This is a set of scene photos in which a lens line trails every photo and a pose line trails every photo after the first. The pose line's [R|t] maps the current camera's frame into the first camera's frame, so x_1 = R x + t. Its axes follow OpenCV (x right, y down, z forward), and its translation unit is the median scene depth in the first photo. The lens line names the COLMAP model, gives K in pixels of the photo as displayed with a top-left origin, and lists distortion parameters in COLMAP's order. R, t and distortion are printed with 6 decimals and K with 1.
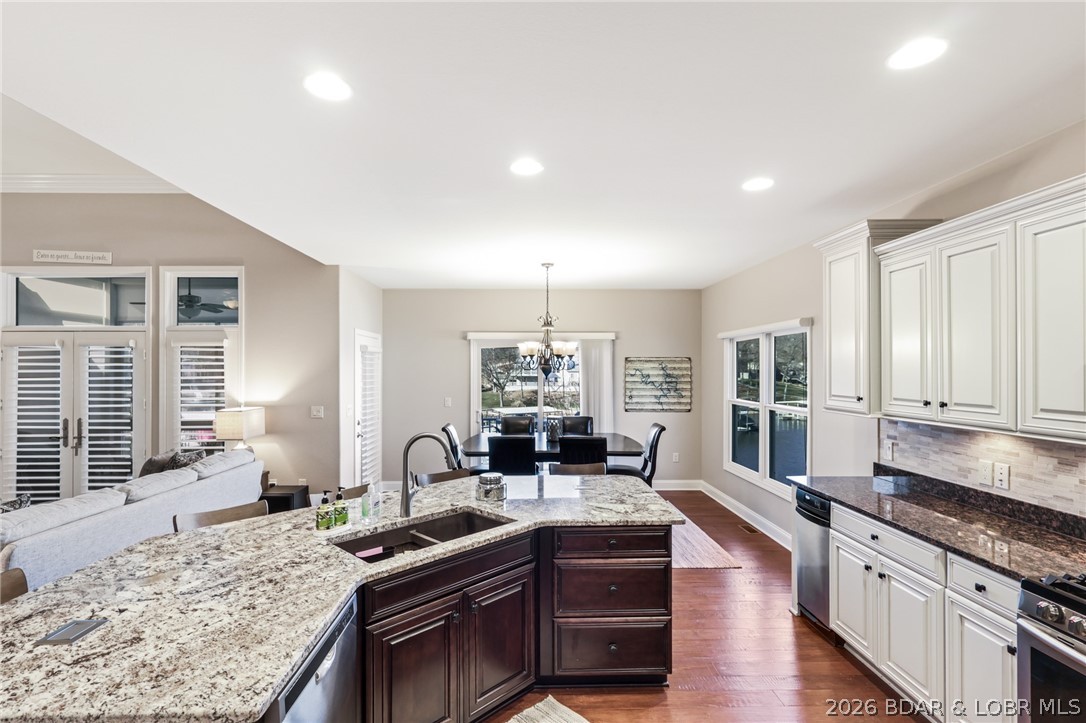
lens RADIAL K [[515.9, 0, 541.9], [0, 515.9, 354.8], [0, 0, 1]] dist [-0.000373, 0.000503]
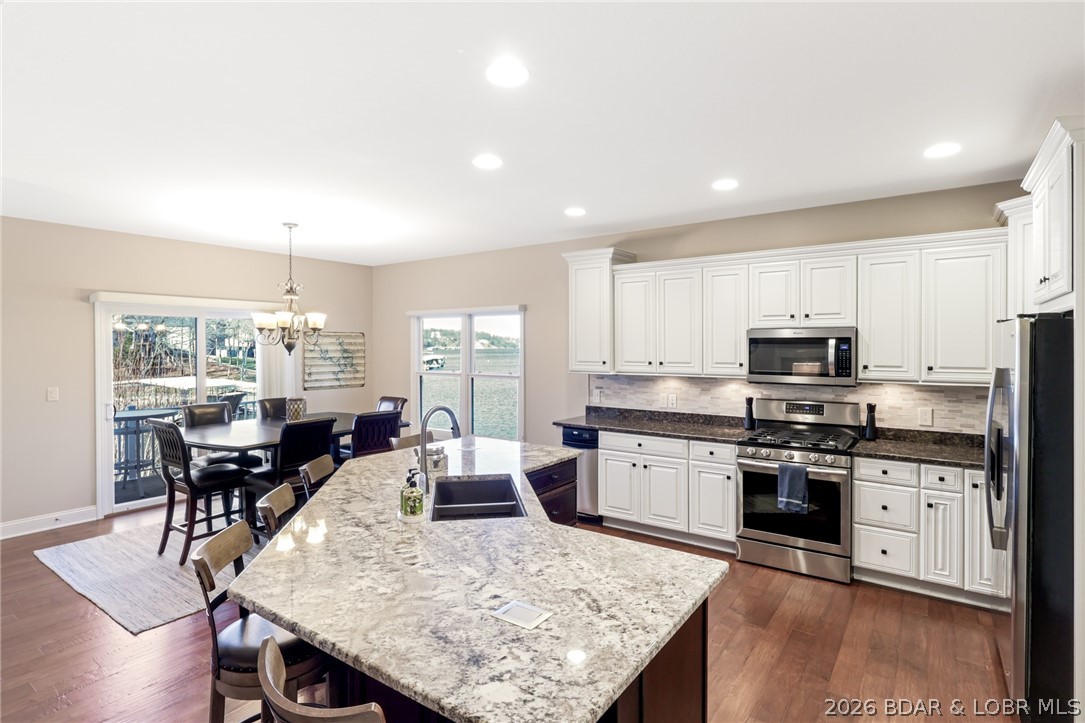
lens RADIAL K [[543.9, 0, 542.4], [0, 543.9, 331.5], [0, 0, 1]] dist [-0.000439, -0.000019]
pose [[0.603245, 0.018337, 0.797345, -0.900743], [-0.020006, 0.999769, -0.007856, 0.010457], [-0.797305, -0.011213, 0.603473, 0.194979]]
